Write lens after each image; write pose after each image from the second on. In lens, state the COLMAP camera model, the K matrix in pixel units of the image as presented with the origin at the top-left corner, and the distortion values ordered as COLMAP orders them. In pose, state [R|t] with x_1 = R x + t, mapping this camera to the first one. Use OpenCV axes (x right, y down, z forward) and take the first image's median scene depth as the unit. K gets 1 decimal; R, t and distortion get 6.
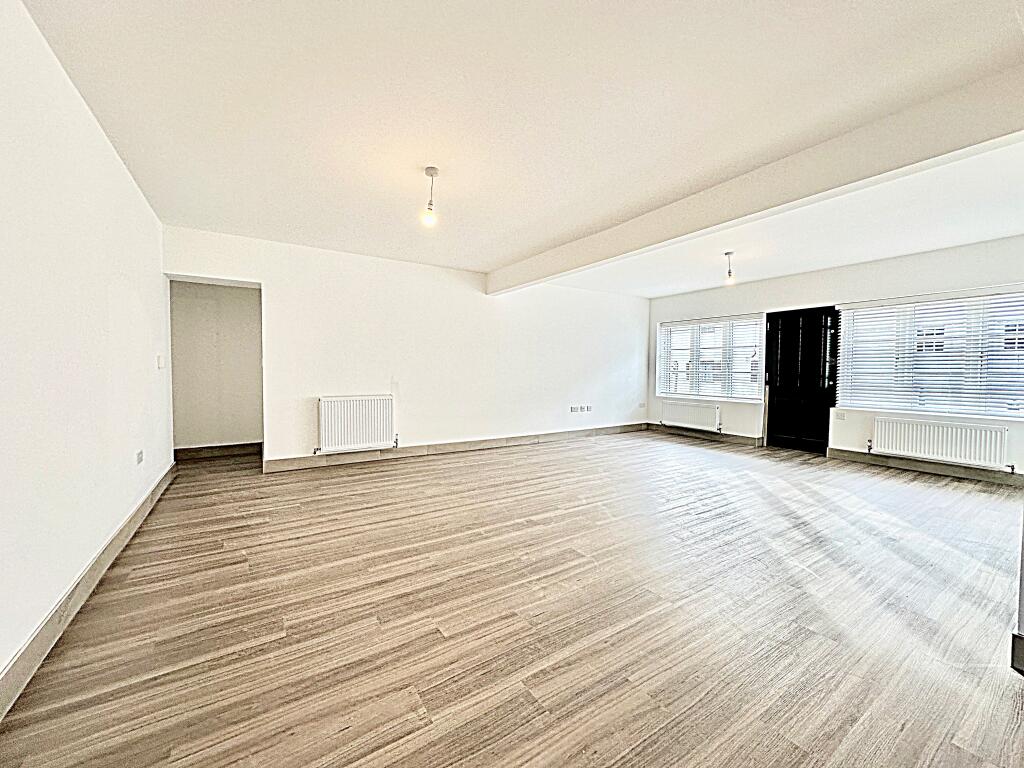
lens RADIAL K [[408.6, 0, 512.4], [0, 408.6, 383.8], [0, 0, 1]] dist [-0.002744, 0.000333]
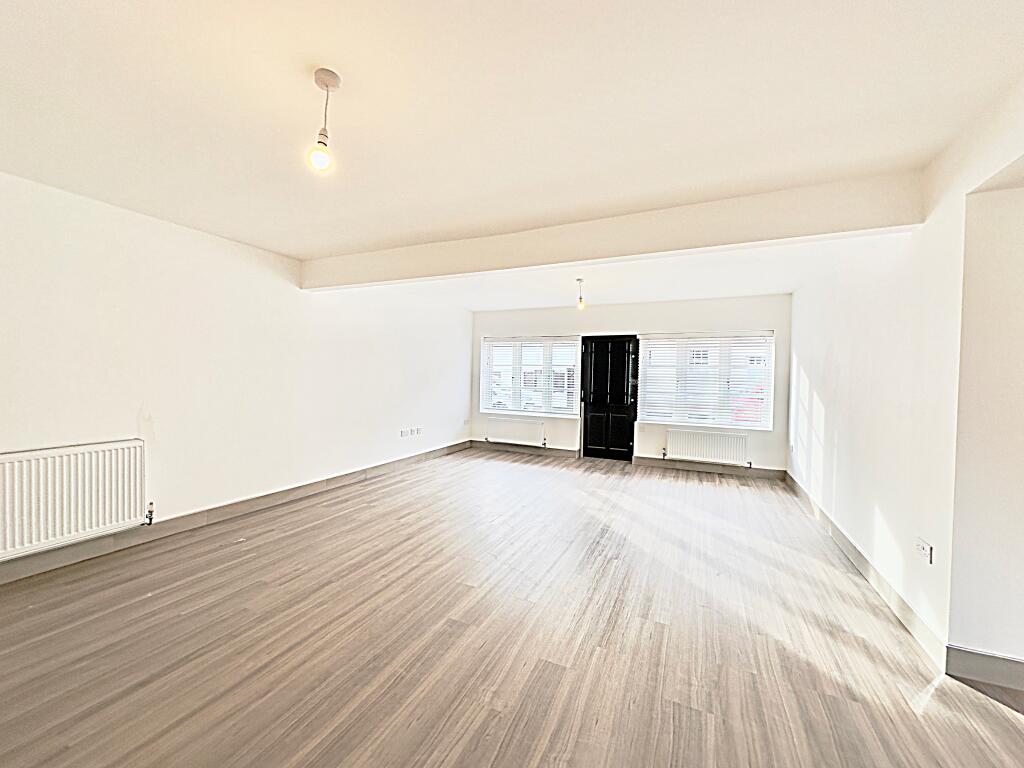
lens RADIAL K [[408.6, 0, 512.6], [0, 408.6, 383.6], [0, 0, 1]] dist [-0.002744, 0.000333]
pose [[0.847713, 0.000002, 0.530455, -0.137193], [0.004537, 0.999963, -0.007253, -0.043039], [-0.530436, 0.008555, 0.847682, 0.186989]]
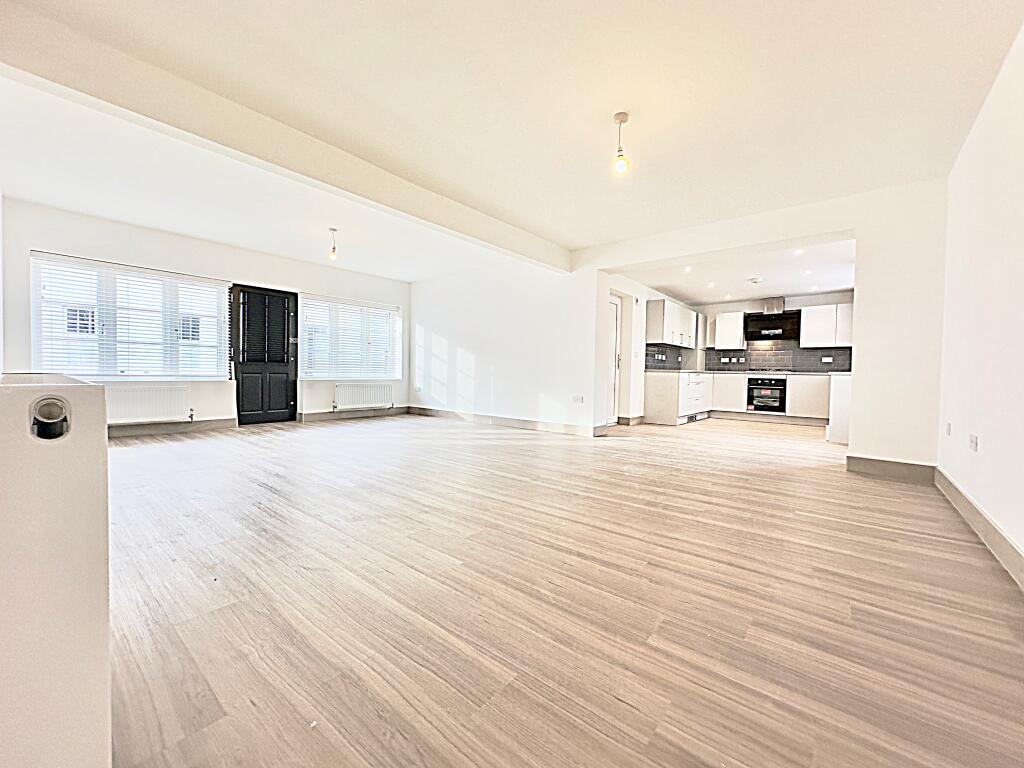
lens RADIAL K [[408.6, 0, 511.3], [0, 408.6, 384.0], [0, 0, 1]] dist [-0.002744, 0.000333]
pose [[-0.295544, -0.041672, 0.954420, -0.515847], [0.014688, 0.998732, 0.048155, 0.023056], [-0.955216, 0.028250, -0.294557, 0.756789]]
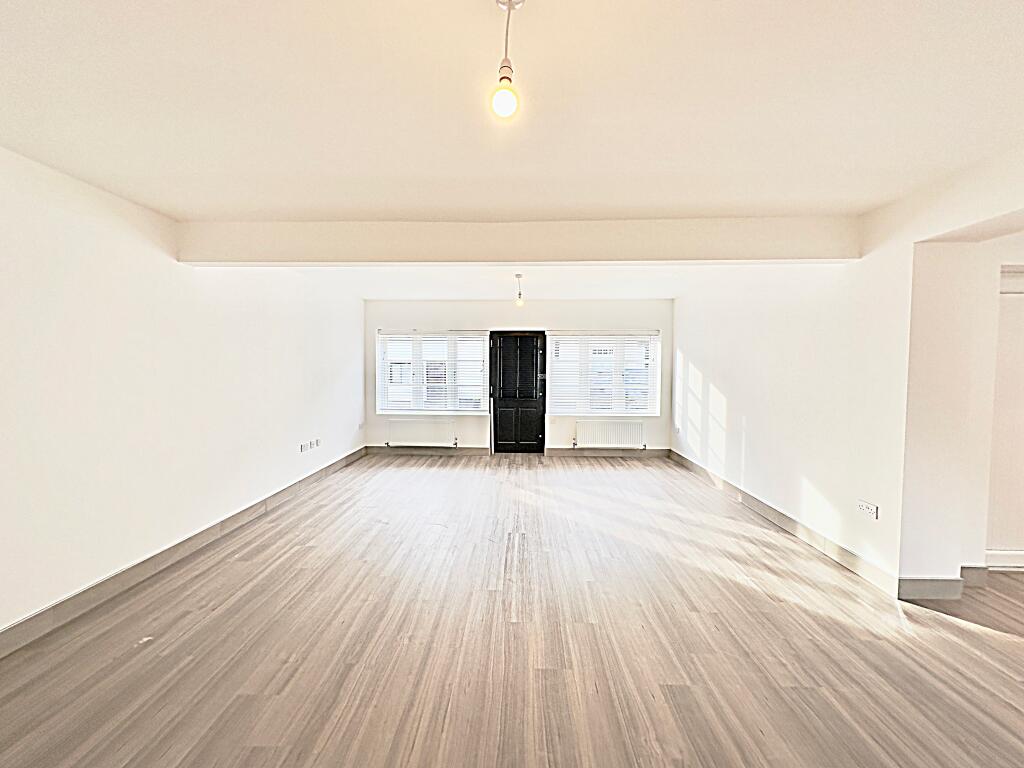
lens RADIAL K [[408.6, 0, 512.7], [0, 408.6, 385.1], [0, 0, 1]] dist [-0.002744, 0.000333]
pose [[0.569036, -0.041454, 0.821267, -0.266146], [0.028016, 0.999126, 0.031020, -0.069761], [-0.821835, 0.005357, 0.569700, 0.379676]]
